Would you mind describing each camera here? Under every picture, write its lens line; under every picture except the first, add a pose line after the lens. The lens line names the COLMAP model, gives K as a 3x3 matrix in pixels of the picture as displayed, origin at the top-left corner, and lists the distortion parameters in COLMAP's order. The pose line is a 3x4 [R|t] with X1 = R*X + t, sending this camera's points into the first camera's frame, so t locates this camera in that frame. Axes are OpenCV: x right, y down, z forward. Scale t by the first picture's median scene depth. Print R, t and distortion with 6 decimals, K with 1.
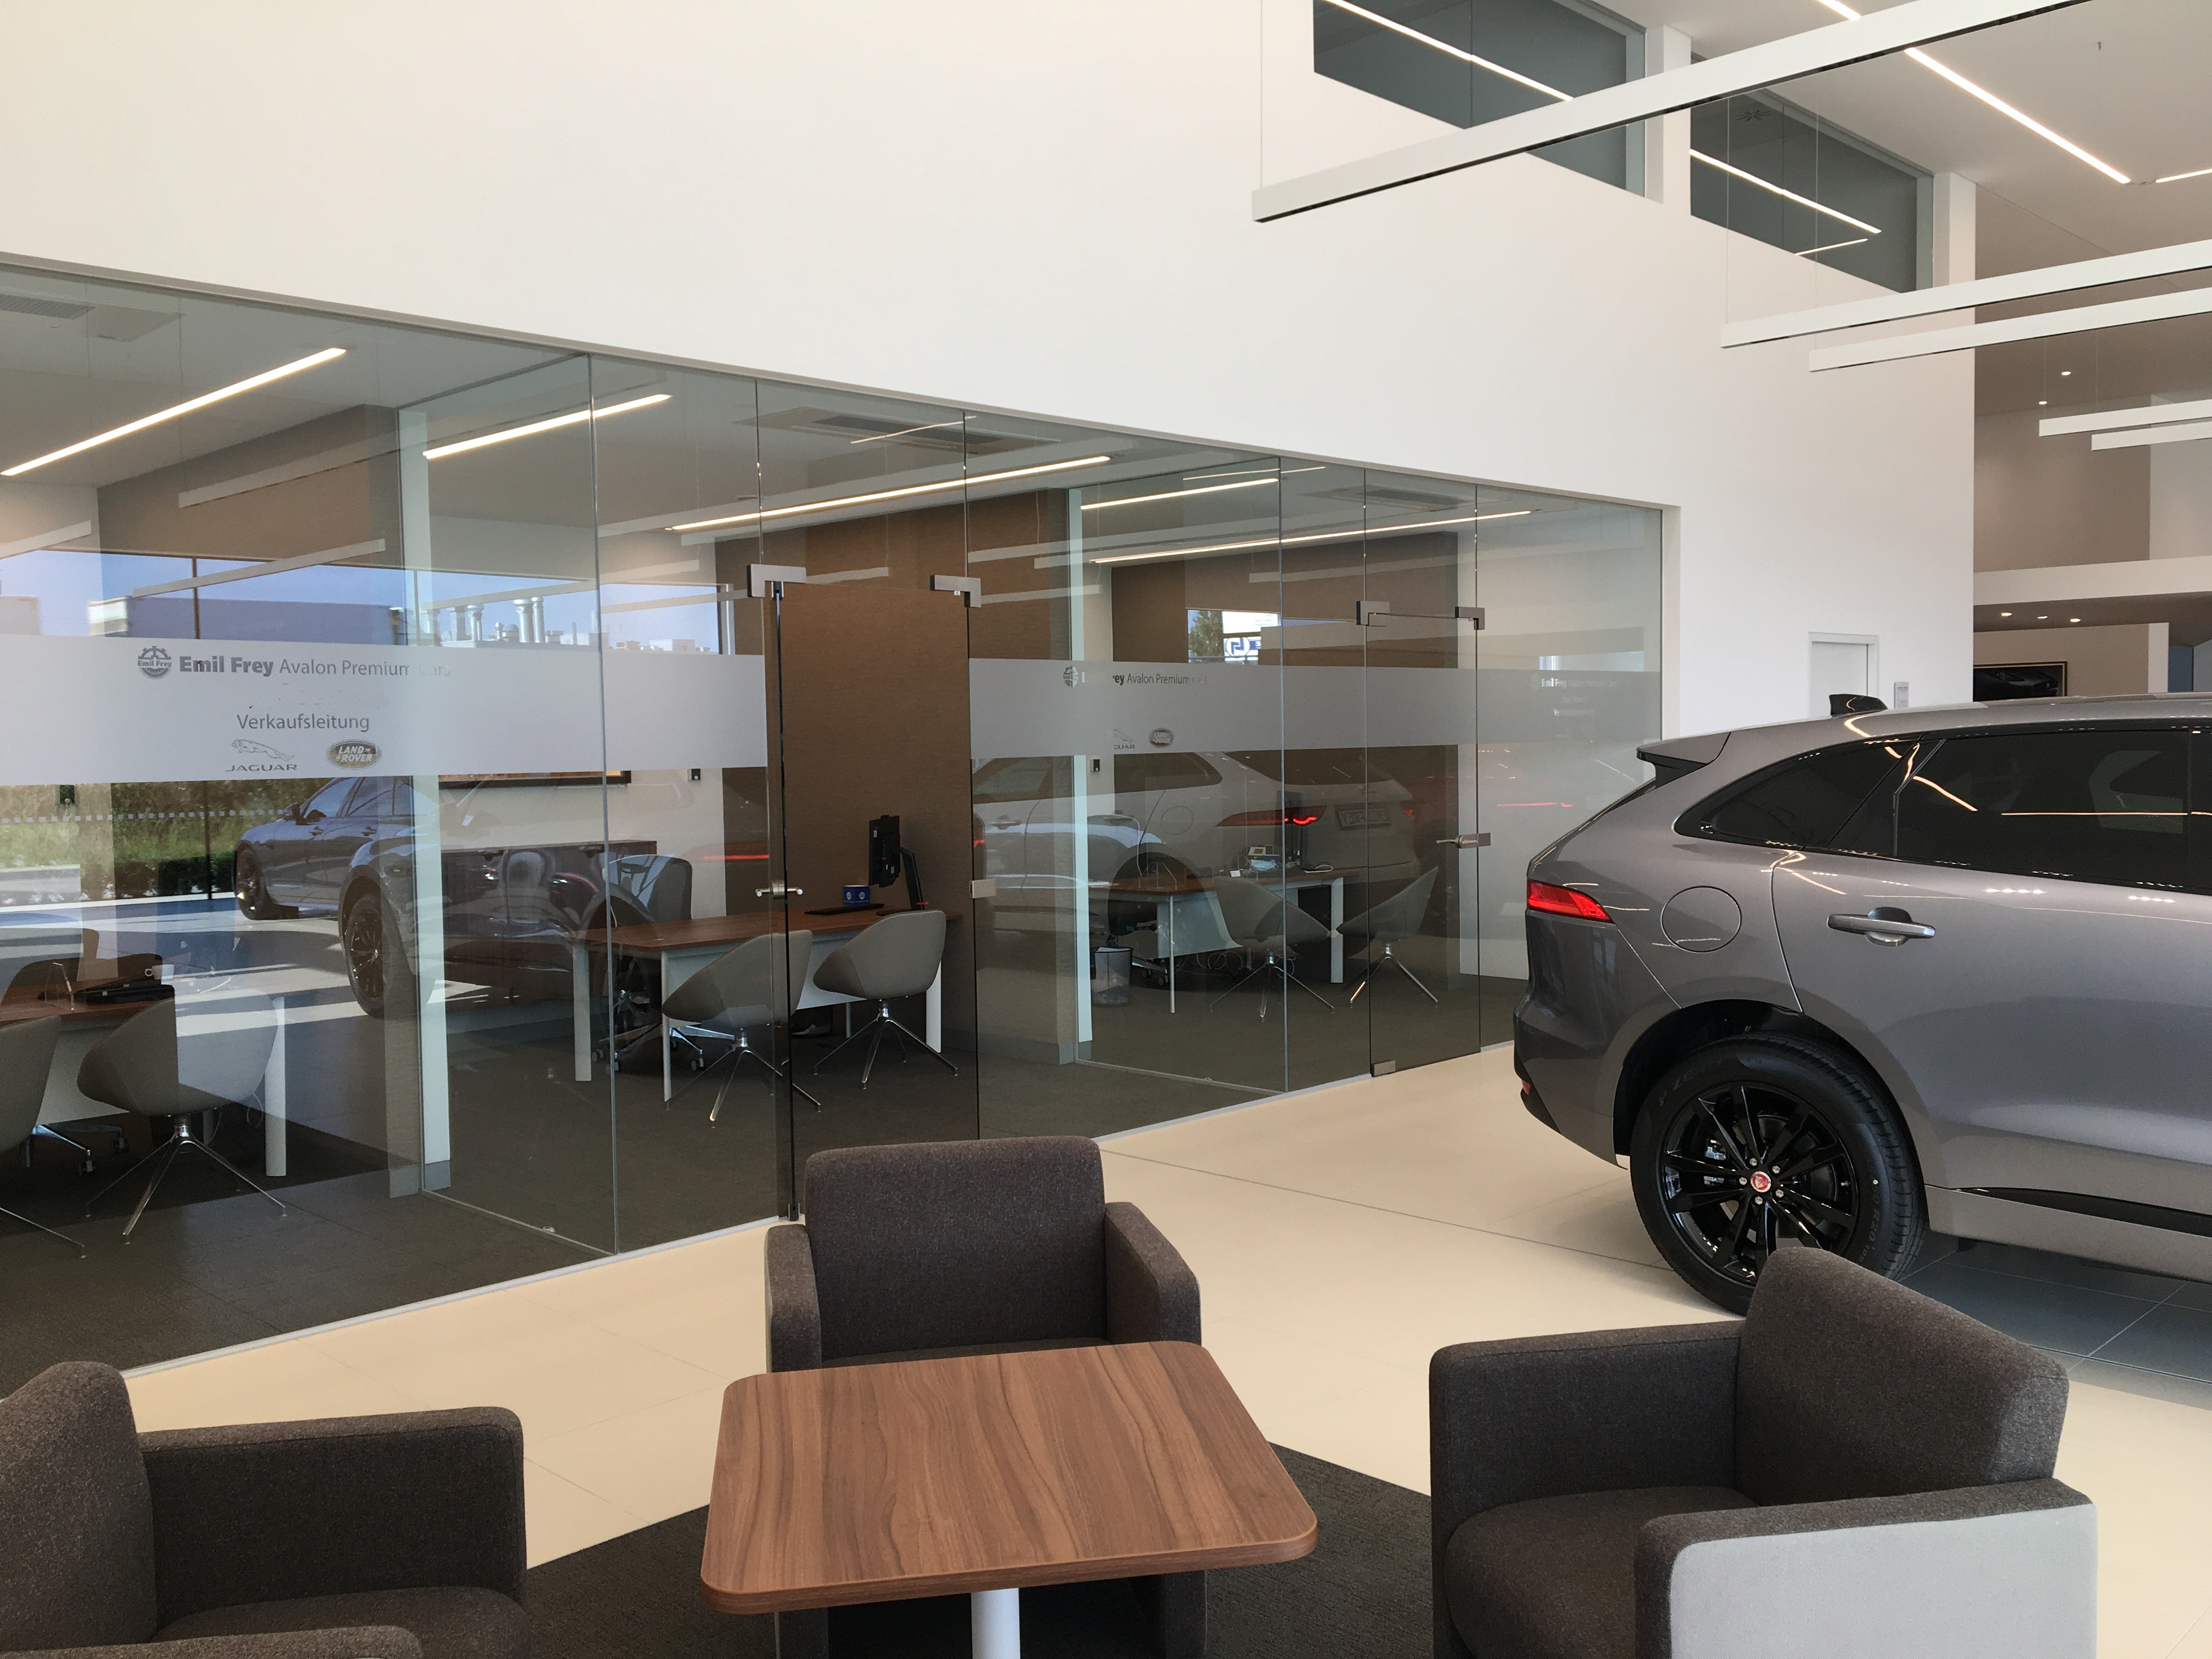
lens RADIAL K [[1872.4, 0, 1109.1], [0, 1872.4, 828.5], [0, 0, 1]] dist [0.011461, -0.001769]
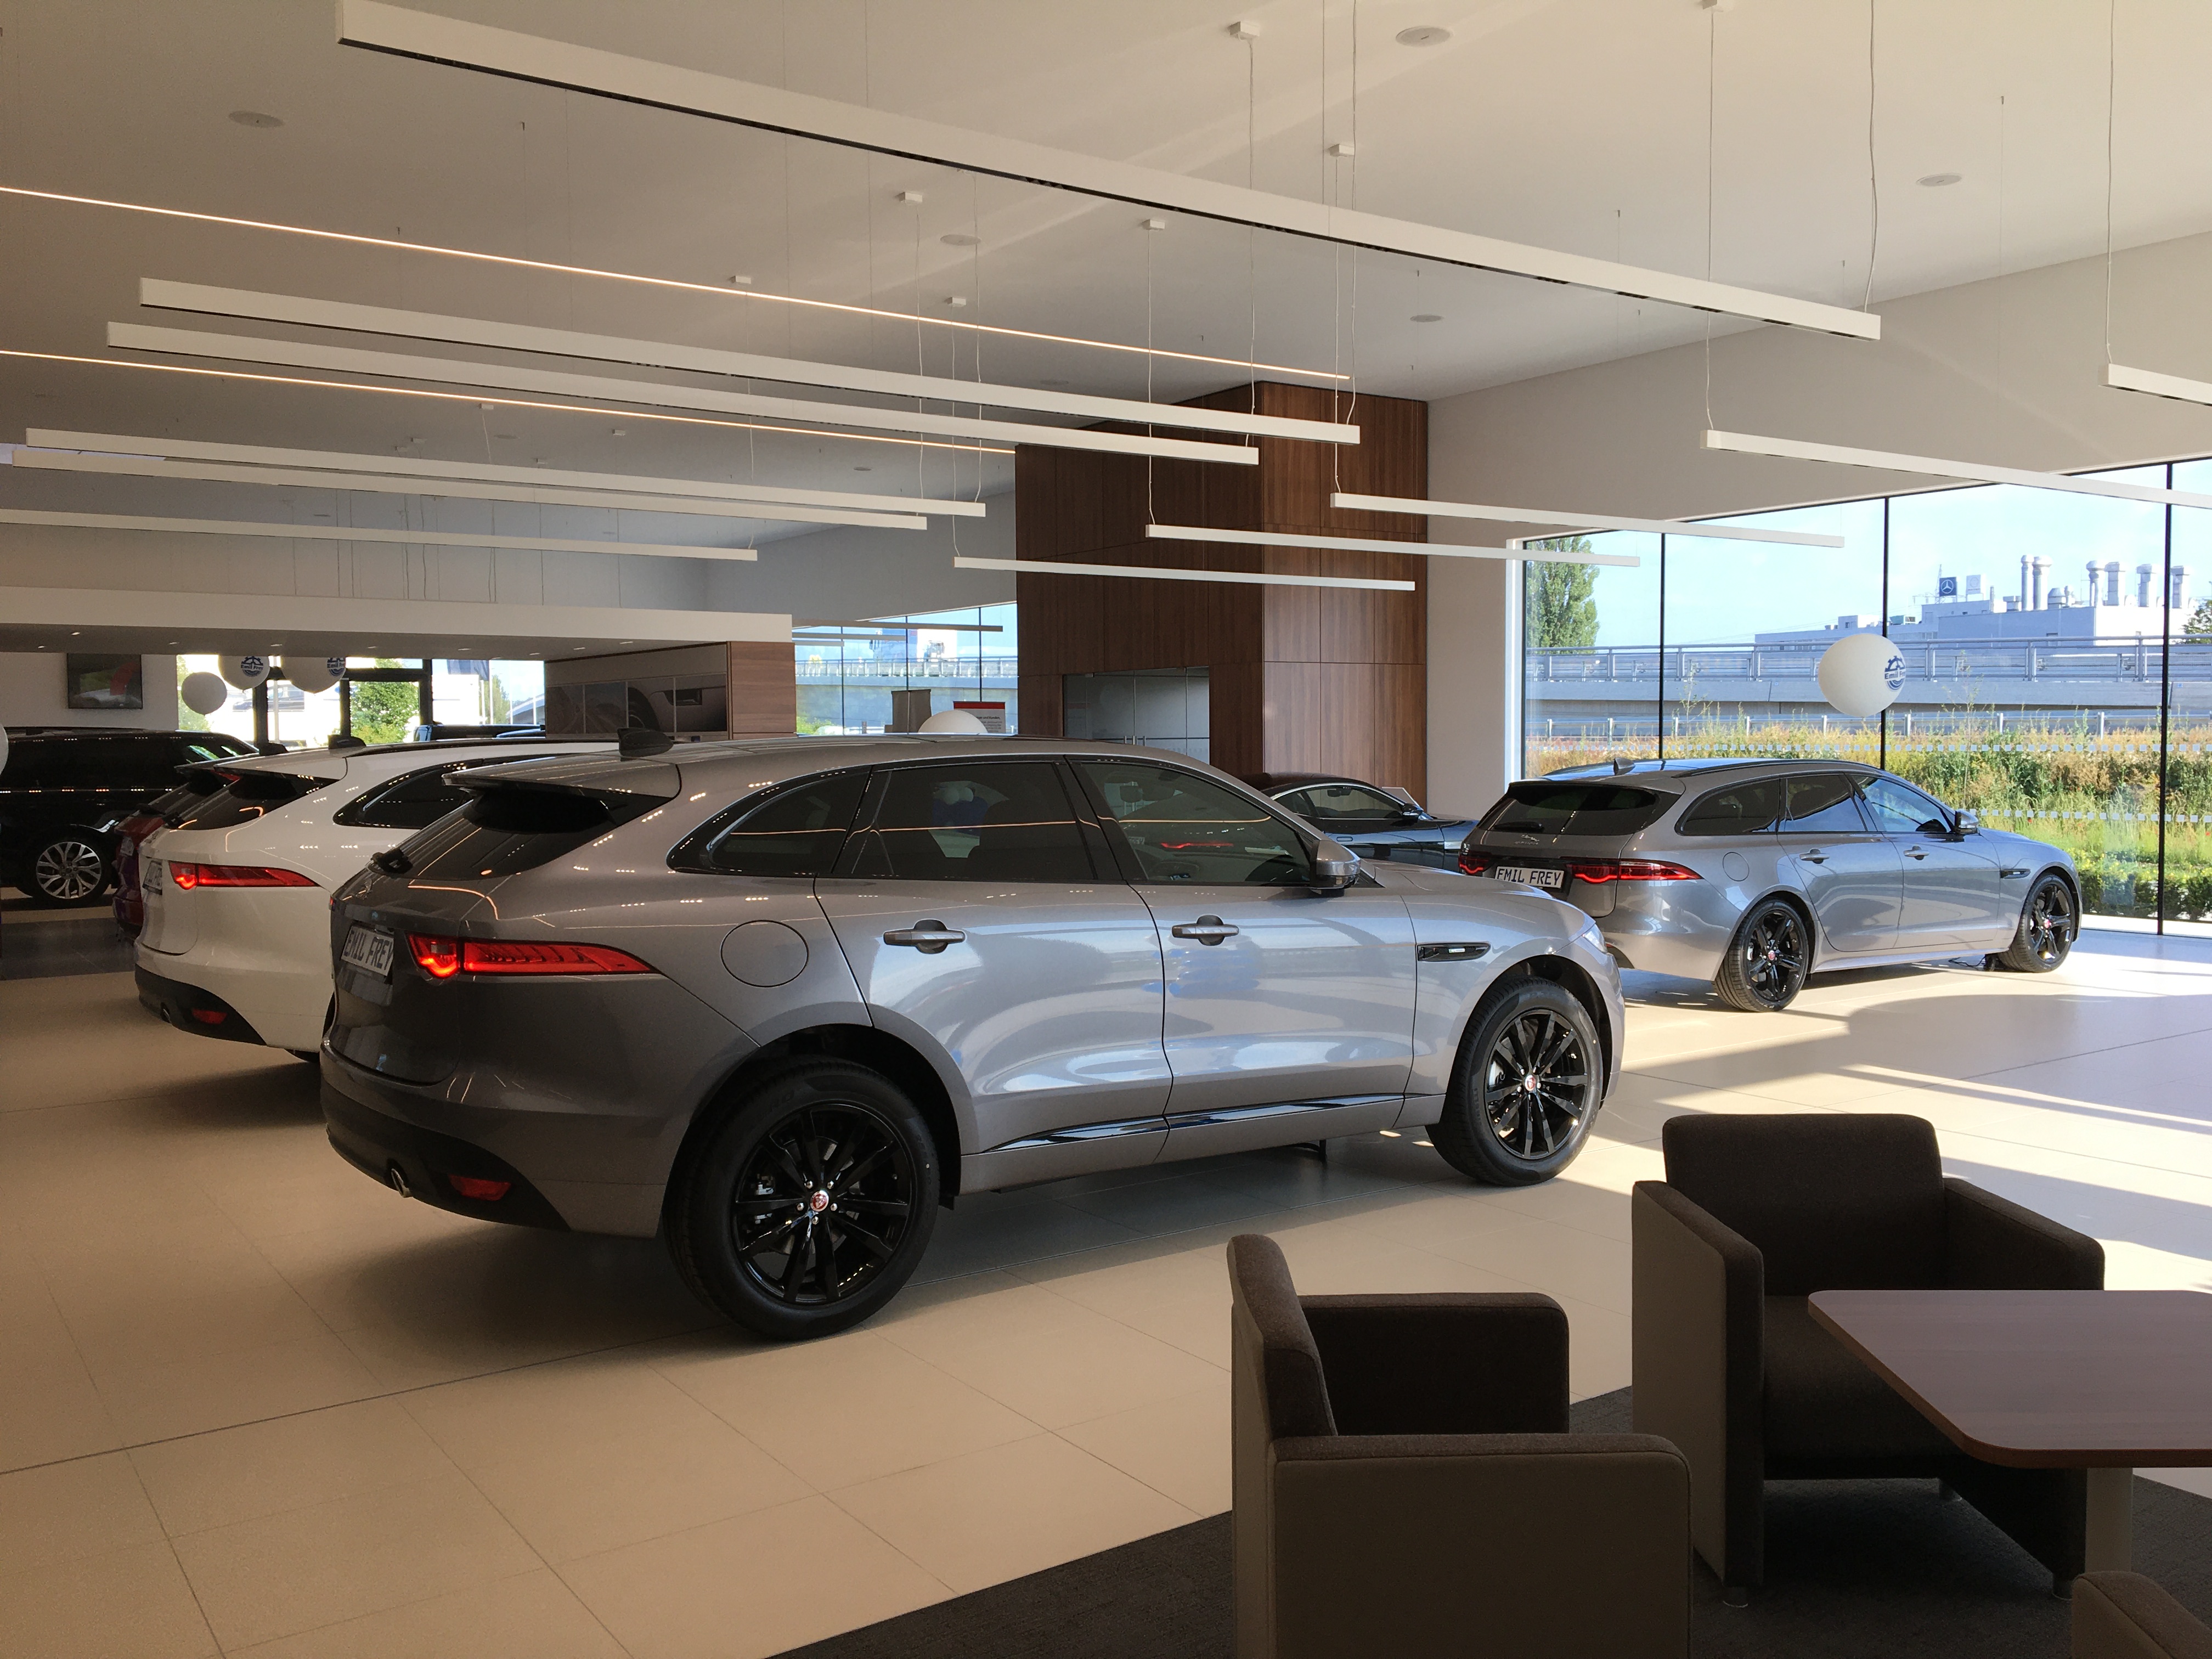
lens RADIAL K [[1872.4, 0, 1107.8], [0, 1872.4, 828.1], [0, 0, 1]] dist [0.011461, -0.001769]
pose [[0.167499, -0.036768, 0.985186, -0.608547], [0.061200, 0.997765, 0.026832, -0.031433], [-0.983971, 0.055799, 0.169375, 0.644818]]
